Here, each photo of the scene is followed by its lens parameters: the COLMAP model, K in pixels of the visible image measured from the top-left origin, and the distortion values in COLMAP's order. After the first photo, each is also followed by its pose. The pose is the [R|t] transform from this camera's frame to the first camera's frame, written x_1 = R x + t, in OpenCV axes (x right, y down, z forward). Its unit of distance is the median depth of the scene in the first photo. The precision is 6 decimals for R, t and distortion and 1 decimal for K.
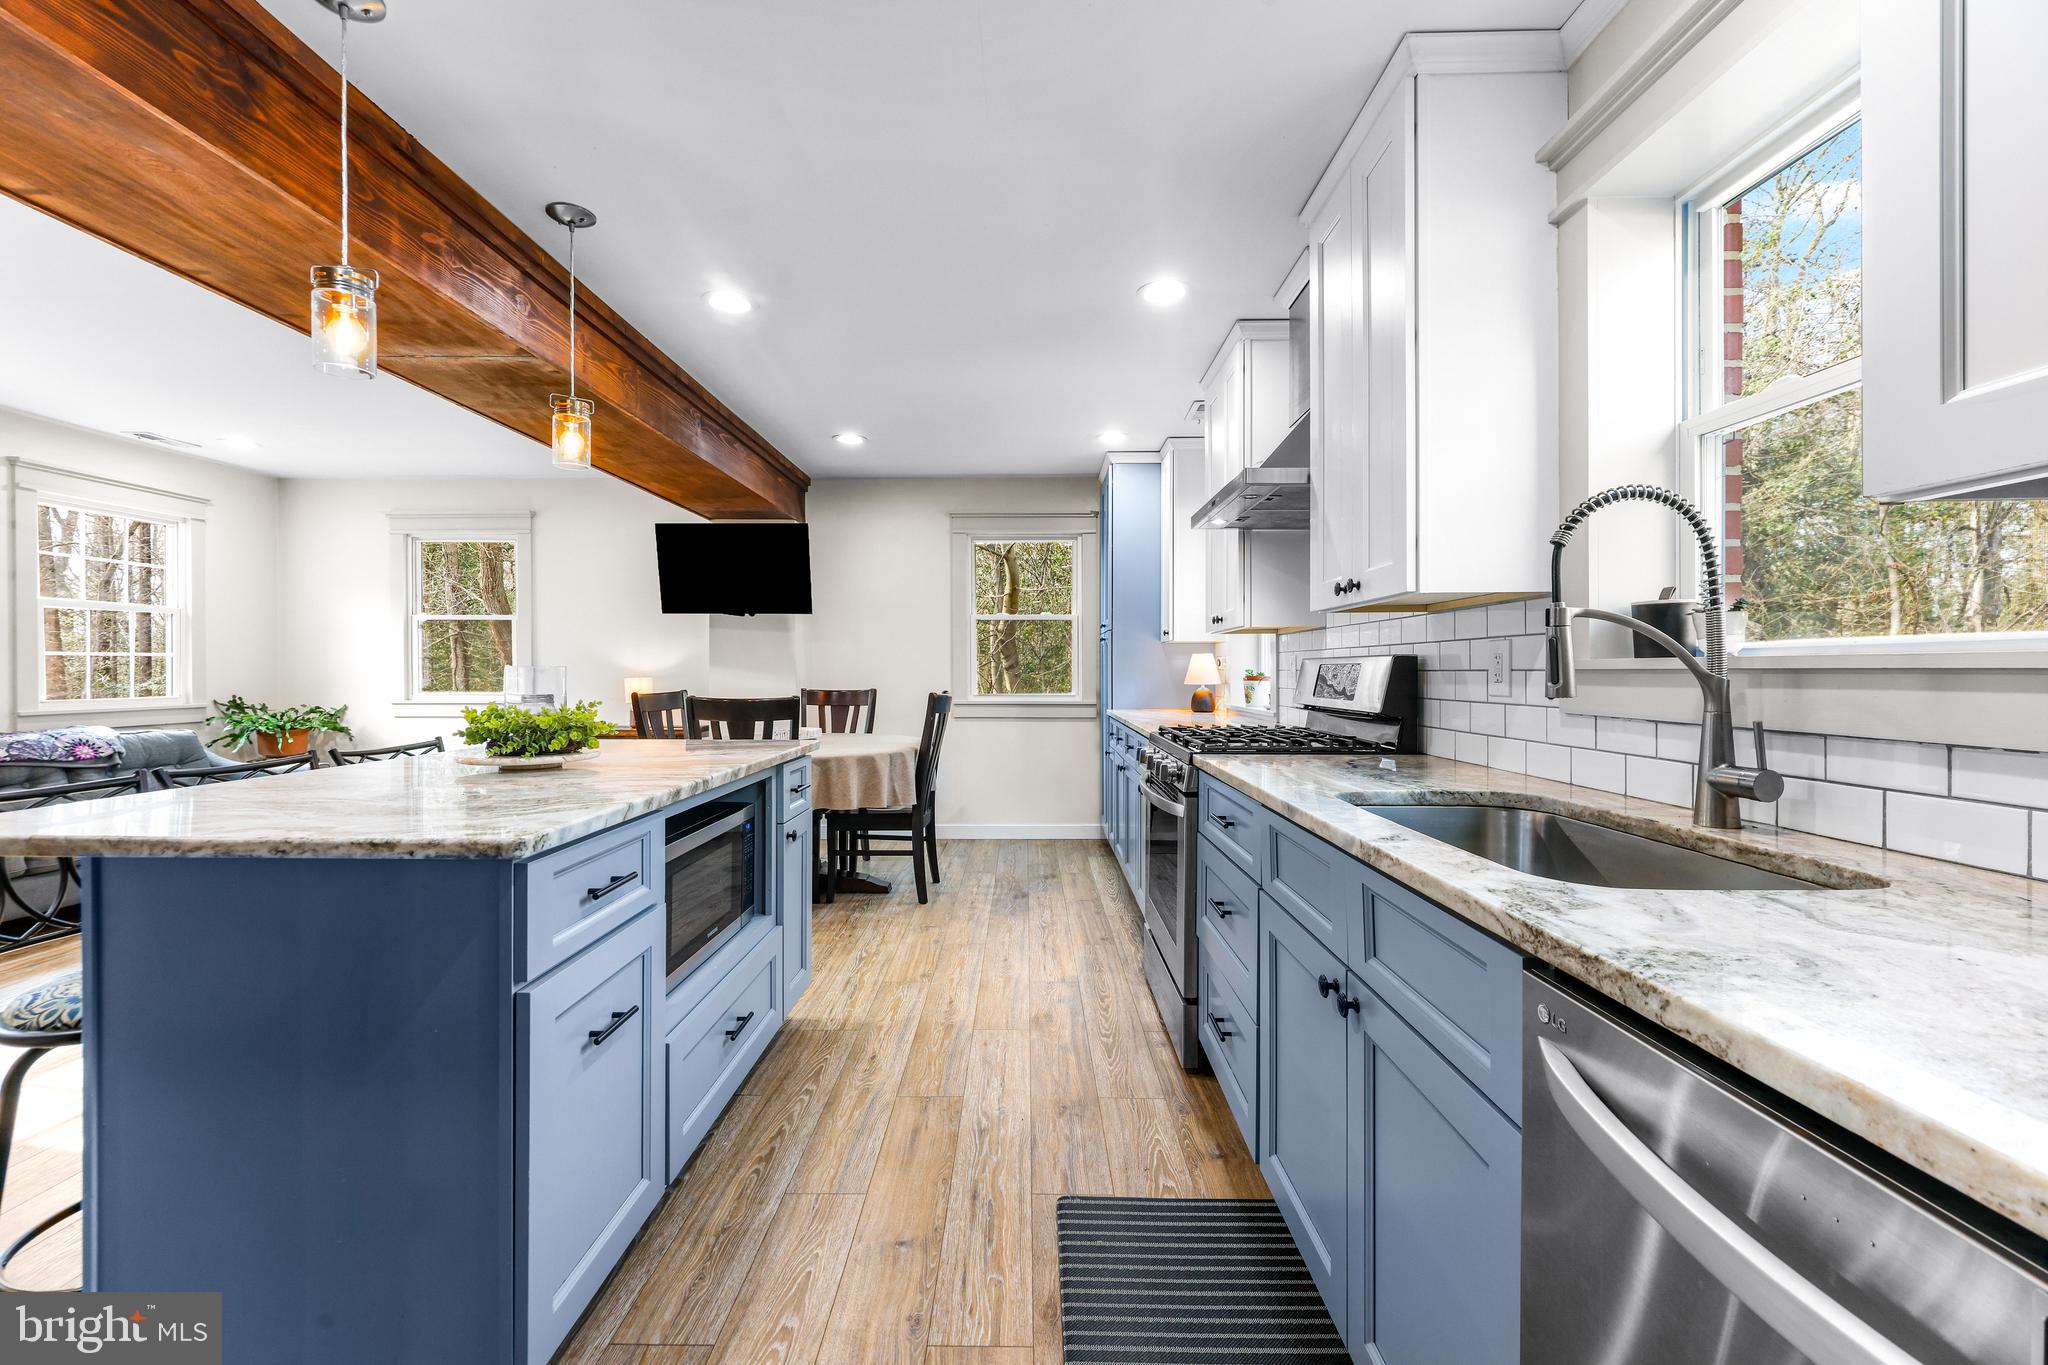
lens RADIAL K [[828.1, 0, 1015.9], [0, 828.1, 676.2], [0, 0, 1]] dist [0.001030, 0.000078]
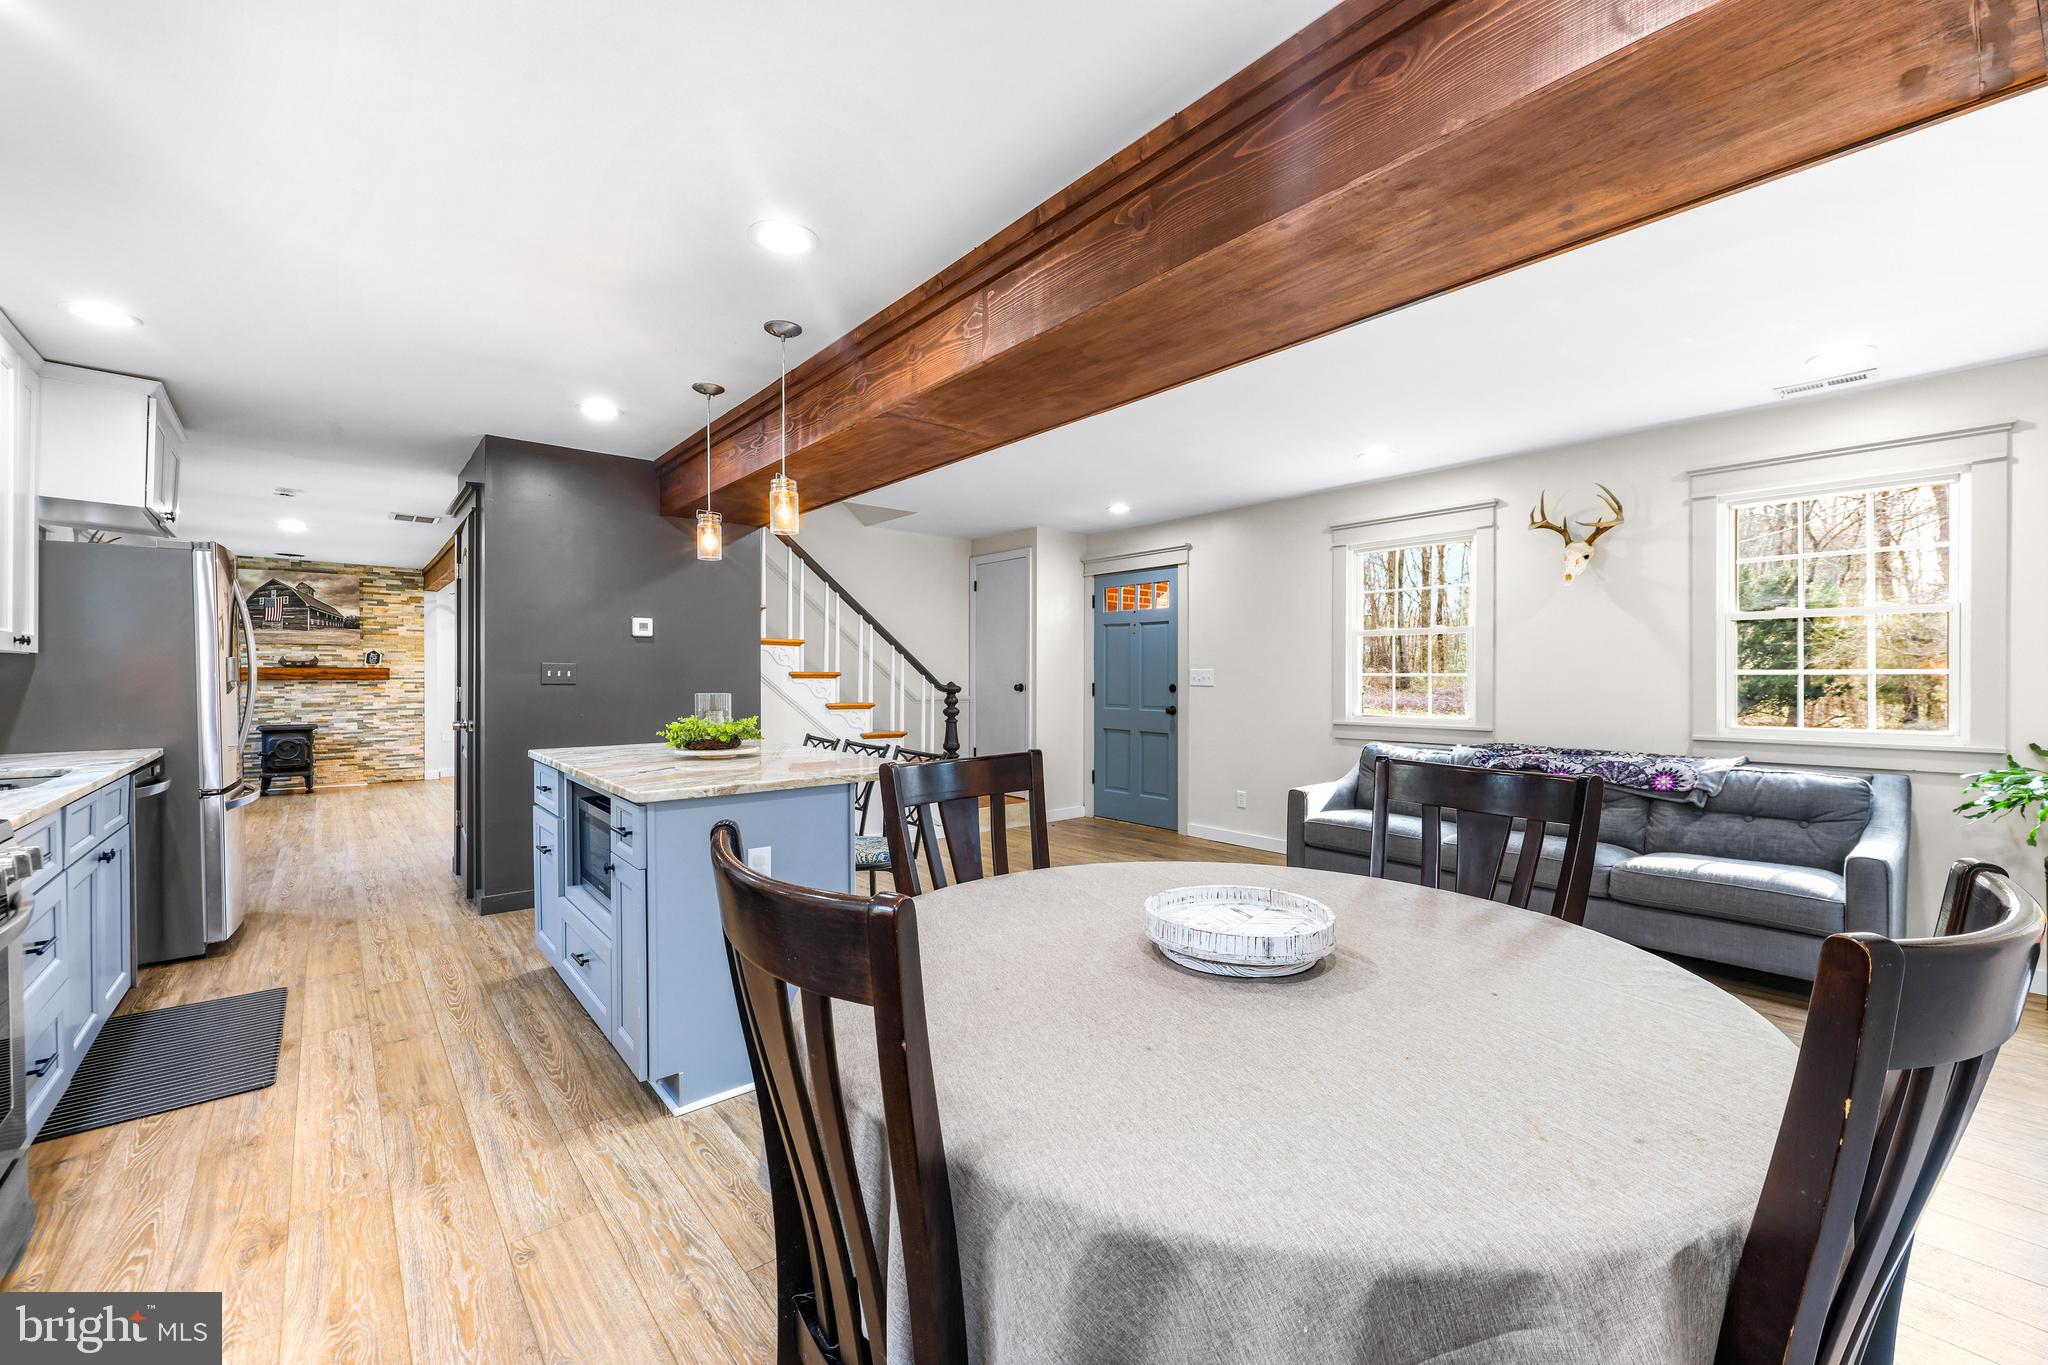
lens RADIAL K [[826.8, 0, 1019.0], [0, 826.8, 682.0], [0, 0, 1]] dist [0.000901, -0.000153]
pose [[-0.758811, 0.005292, -0.651290, 0.001364], [-0.004991, 0.999890, 0.013939, -0.036682], [0.651292, 0.013828, -0.758701, 1.607023]]
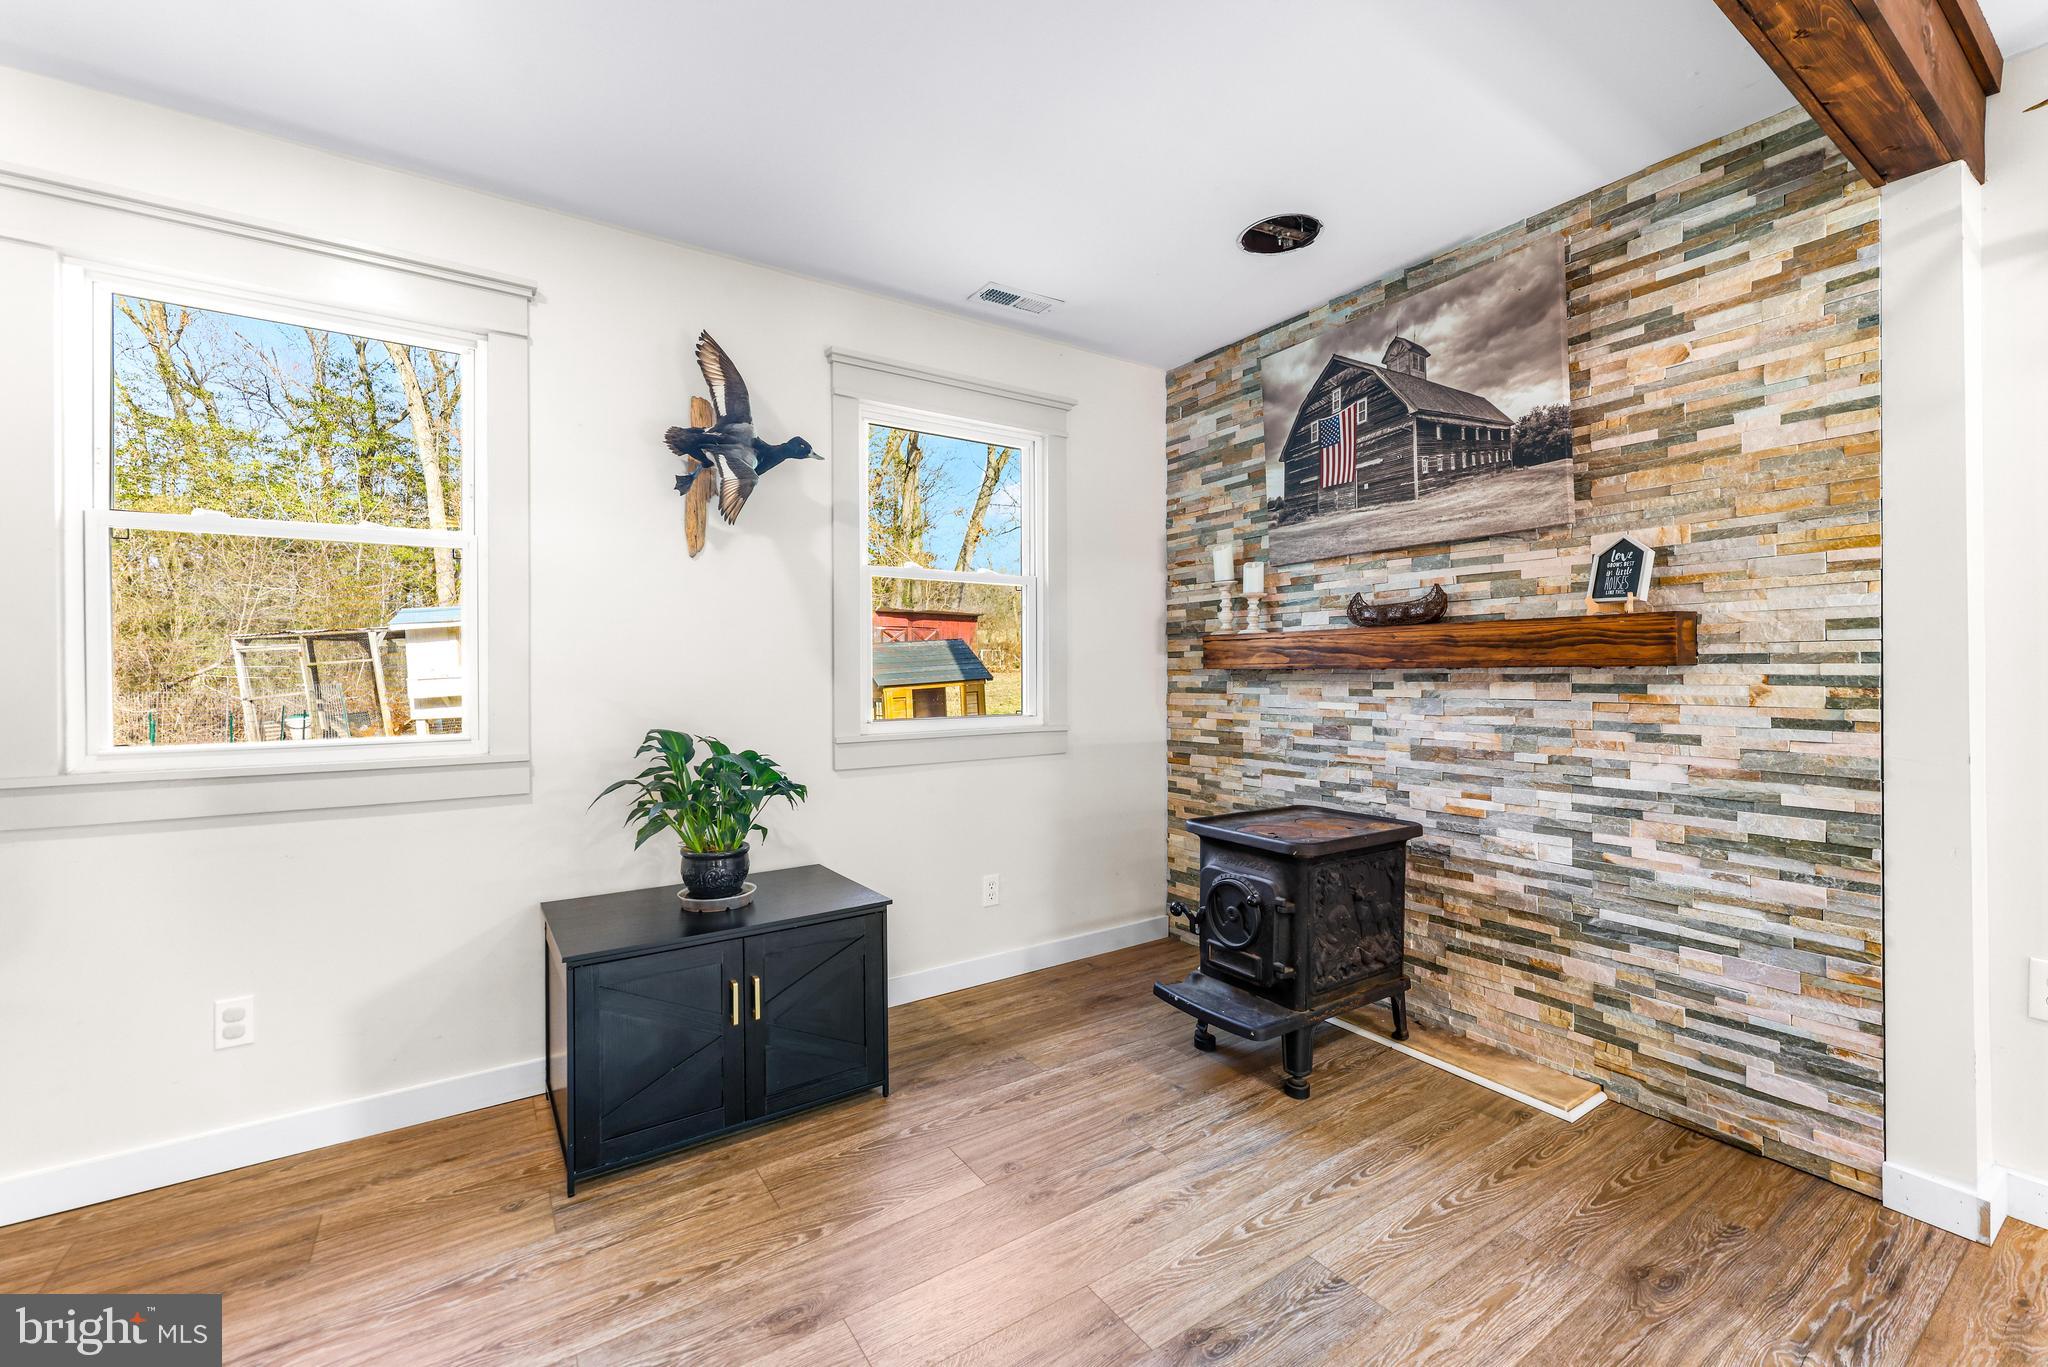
lens RADIAL K [[833.9, 0, 1021.1], [0, 833.9, 669.7], [0, 0, 1]] dist [-0.000325, -0.000091]
pose [[-0.564975, 0.006990, 0.825079, -0.458666], [0.011131, 0.999938, -0.000850, 0.006265], [-0.825033, 0.008704, -0.565017, -1.327387]]
